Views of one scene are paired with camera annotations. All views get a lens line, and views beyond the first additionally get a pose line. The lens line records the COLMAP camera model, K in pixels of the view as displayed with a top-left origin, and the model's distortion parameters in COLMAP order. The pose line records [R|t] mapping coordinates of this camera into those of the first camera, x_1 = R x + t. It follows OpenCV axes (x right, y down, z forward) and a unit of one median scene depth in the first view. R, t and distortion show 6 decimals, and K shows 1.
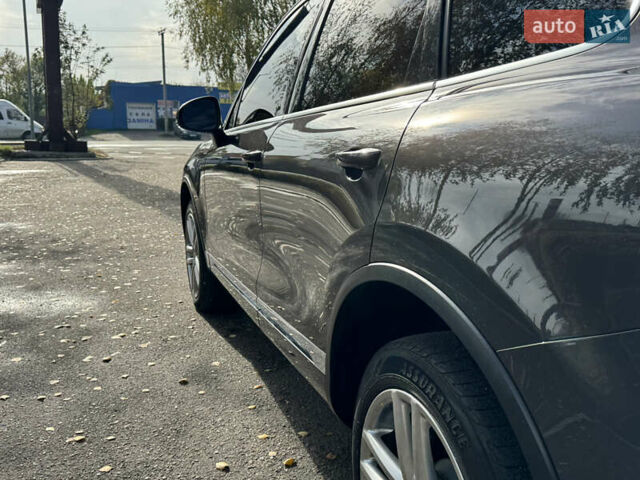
lens RADIAL K [[618.1, 0, 320.0], [0, 618.1, 234.6], [0, 0, 1]] dist [0.109555, -0.184250]
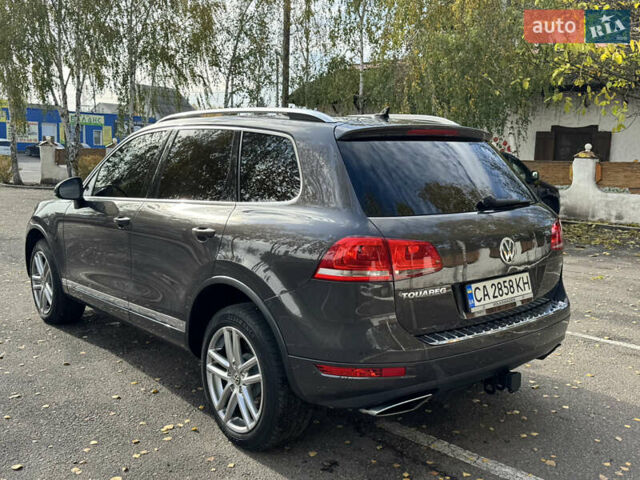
lens RADIAL K [[618.1, 0, 320.0], [0, 618.1, 234.6], [0, 0, 1]] dist [0.109555, -0.184250]
pose [[0.930167, -0.020736, 0.366549, -0.330862], [0.032835, 0.999101, -0.026802, -0.033974], [-0.365664, 0.036966, 0.930012, -1.133634]]
